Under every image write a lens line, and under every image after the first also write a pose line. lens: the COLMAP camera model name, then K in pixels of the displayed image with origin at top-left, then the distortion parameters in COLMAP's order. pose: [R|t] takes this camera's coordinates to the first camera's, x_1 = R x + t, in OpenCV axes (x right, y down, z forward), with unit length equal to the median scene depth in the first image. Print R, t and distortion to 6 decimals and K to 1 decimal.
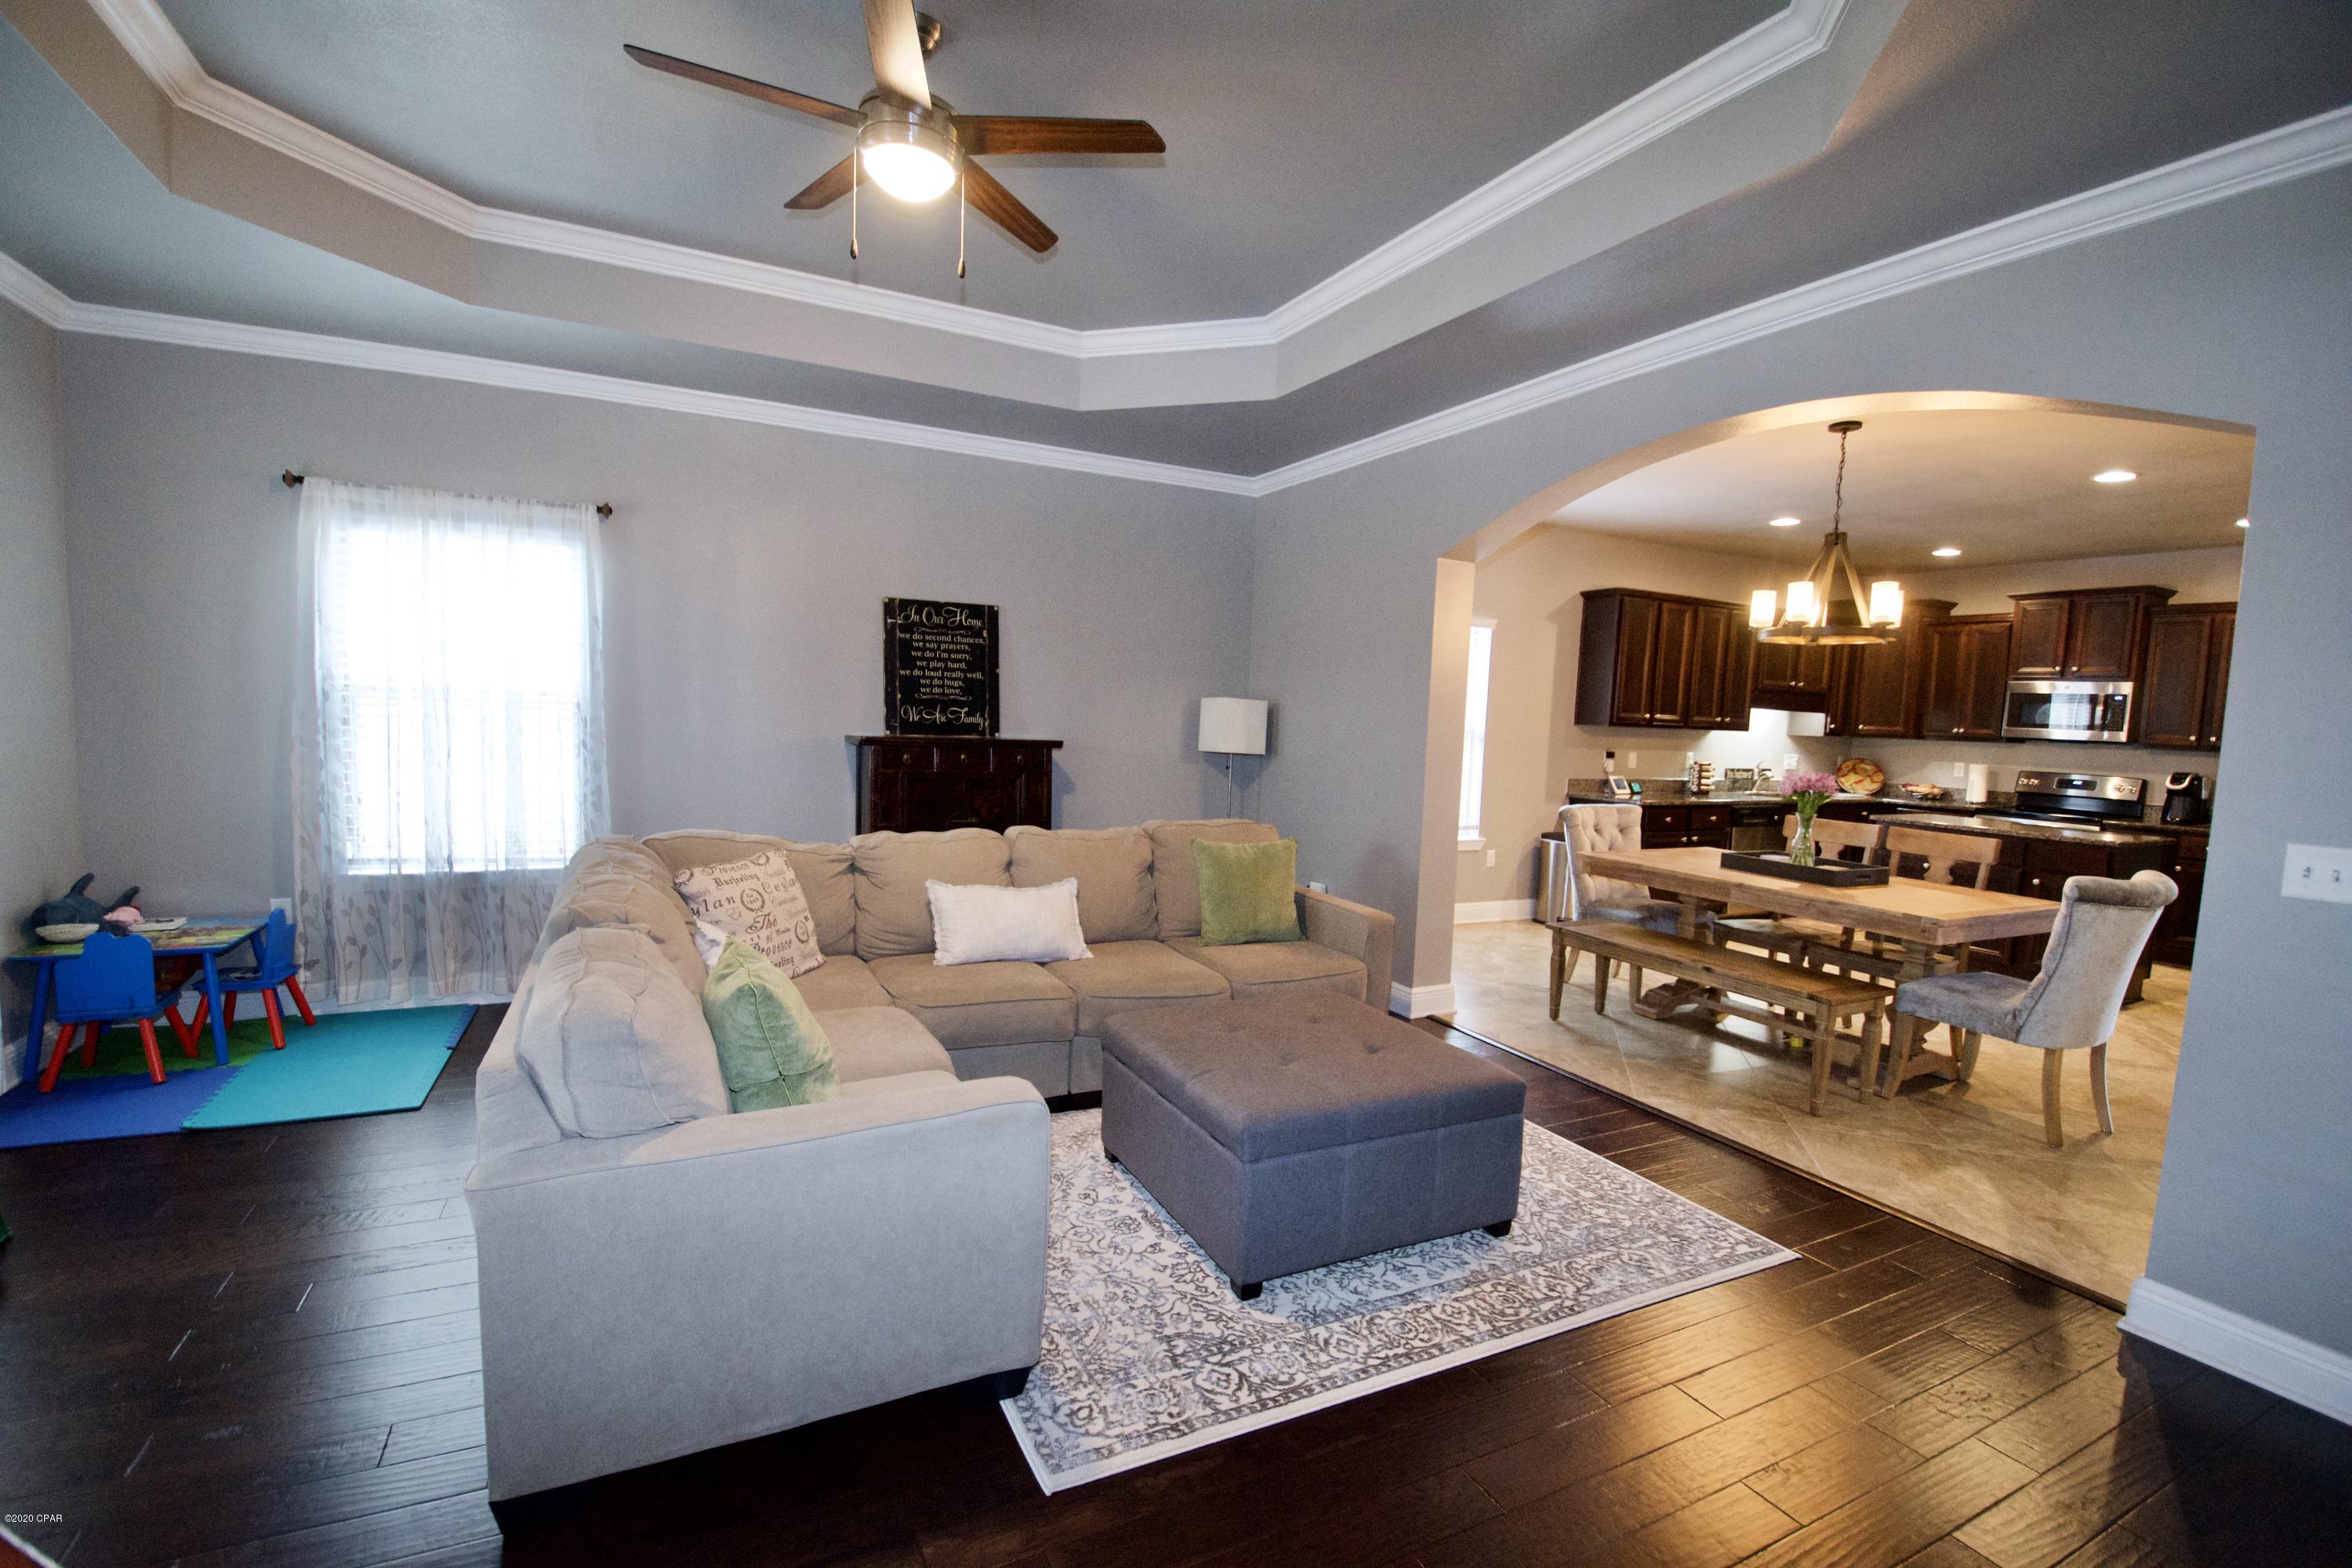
lens RADIAL K [[1027.0, 0, 1172.5], [0, 1027.0, 801.6], [0, 0, 1]] dist [0.019077, -0.025610]
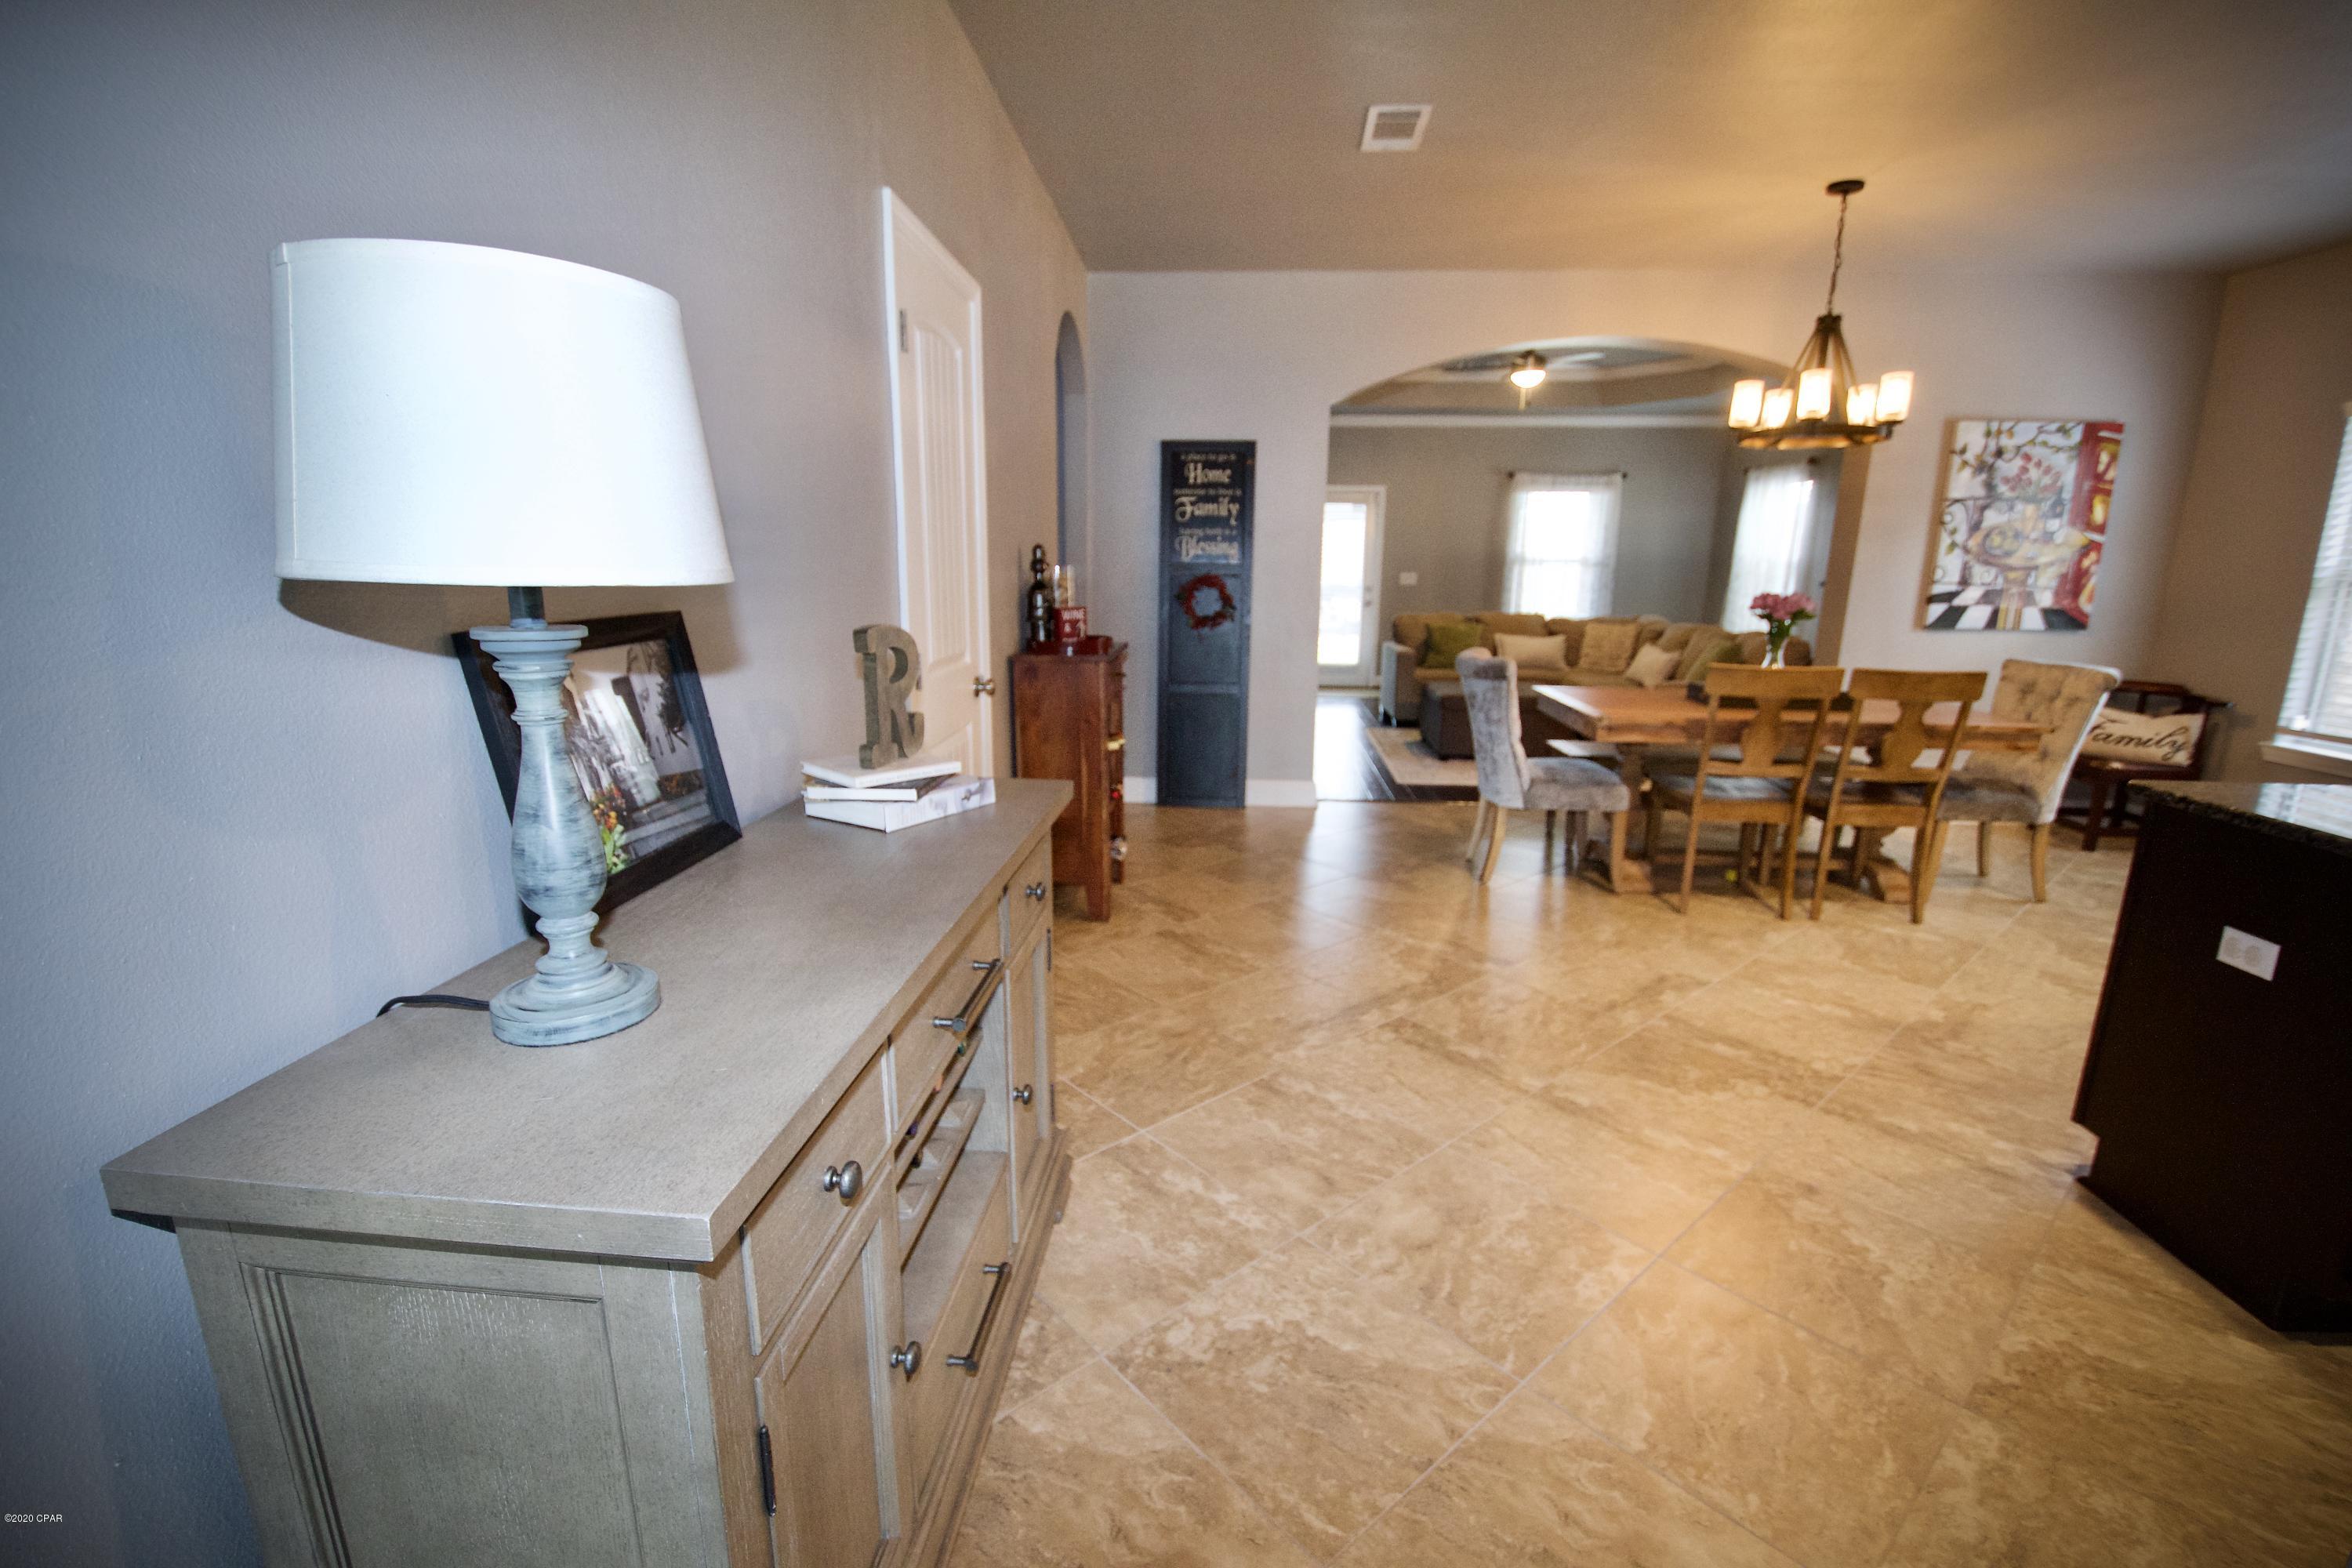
lens RADIAL K [[1024.0, 0, 1174.2], [0, 1024.0, 800.7], [0, 0, 1]] dist [0.018486, -0.026224]
pose [[-0.504456, 0.156339, -0.849166, 1.446496], [-0.110102, 0.963795, 0.242851, -0.009919], [0.856389, 0.216003, -0.468979, 0.852870]]
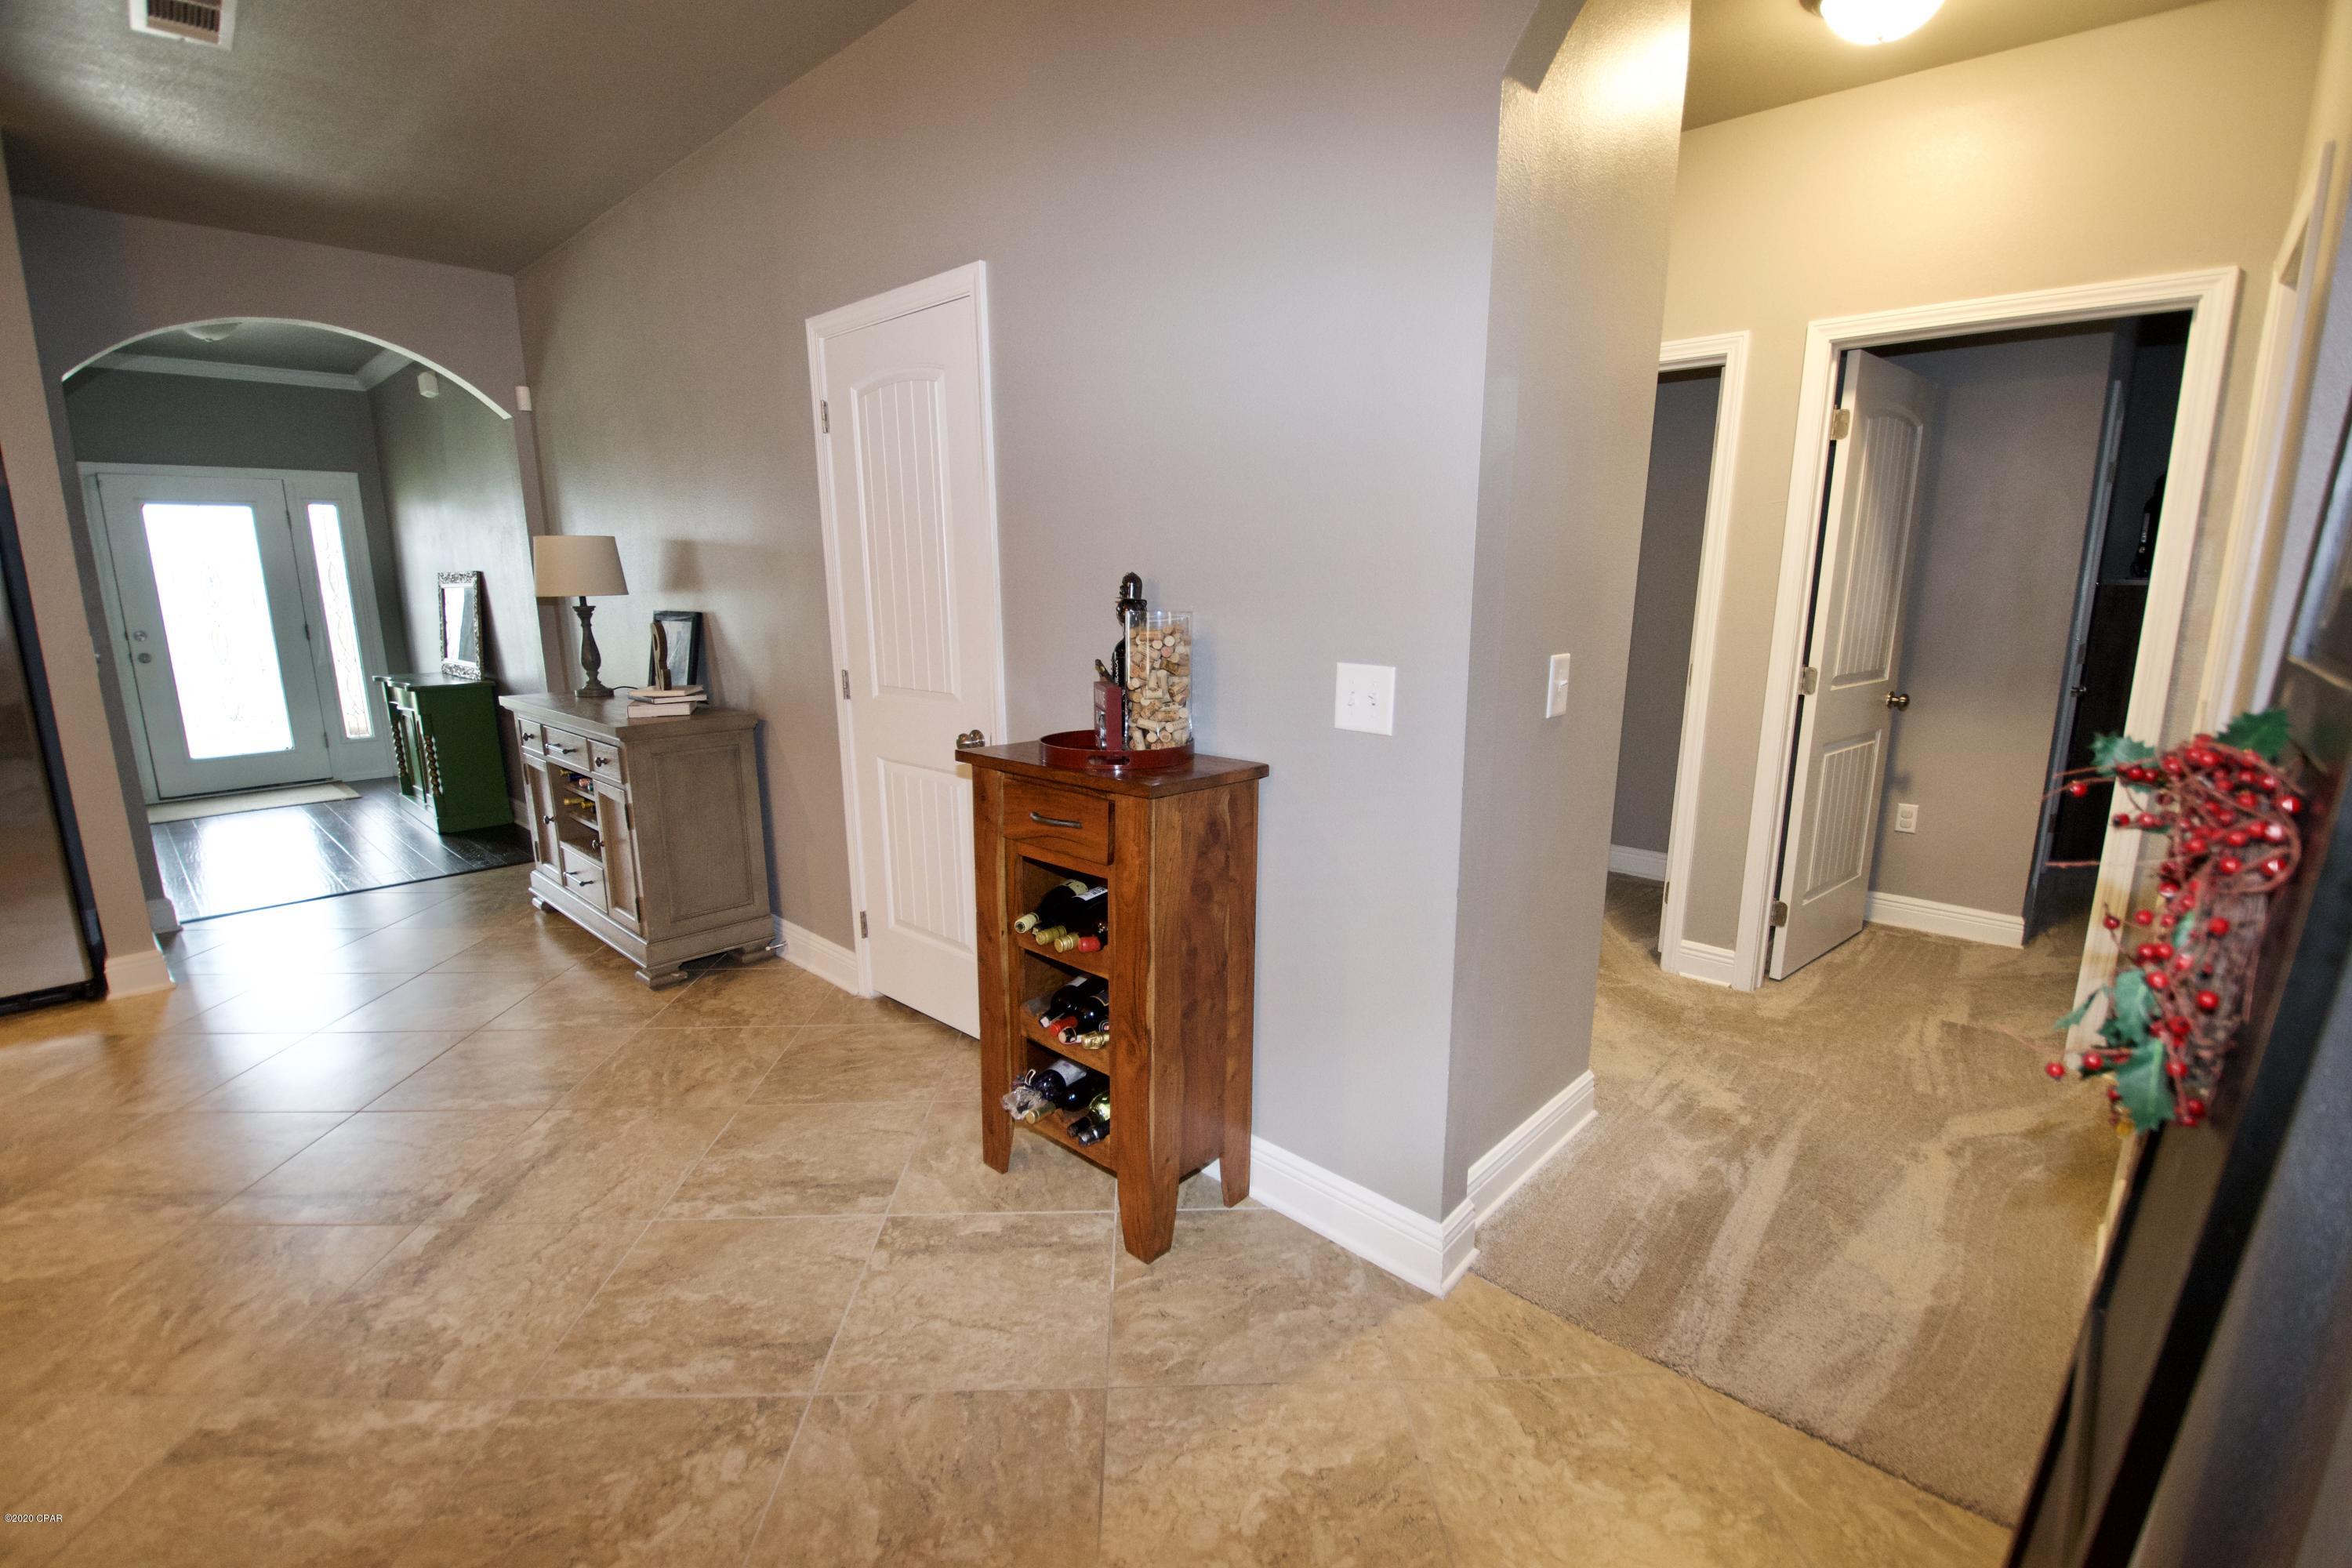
lens RADIAL K [[1024.0, 0, 1174.2], [0, 1024.0, 800.7], [0, 0, 1]] dist [0.018486, -0.026224]
pose [[-0.345921, -0.234005, 0.908615, 0.472445], [0.076367, 0.958165, 0.275839, -0.023777], [-0.935151, 0.164806, -0.313579, 0.534756]]
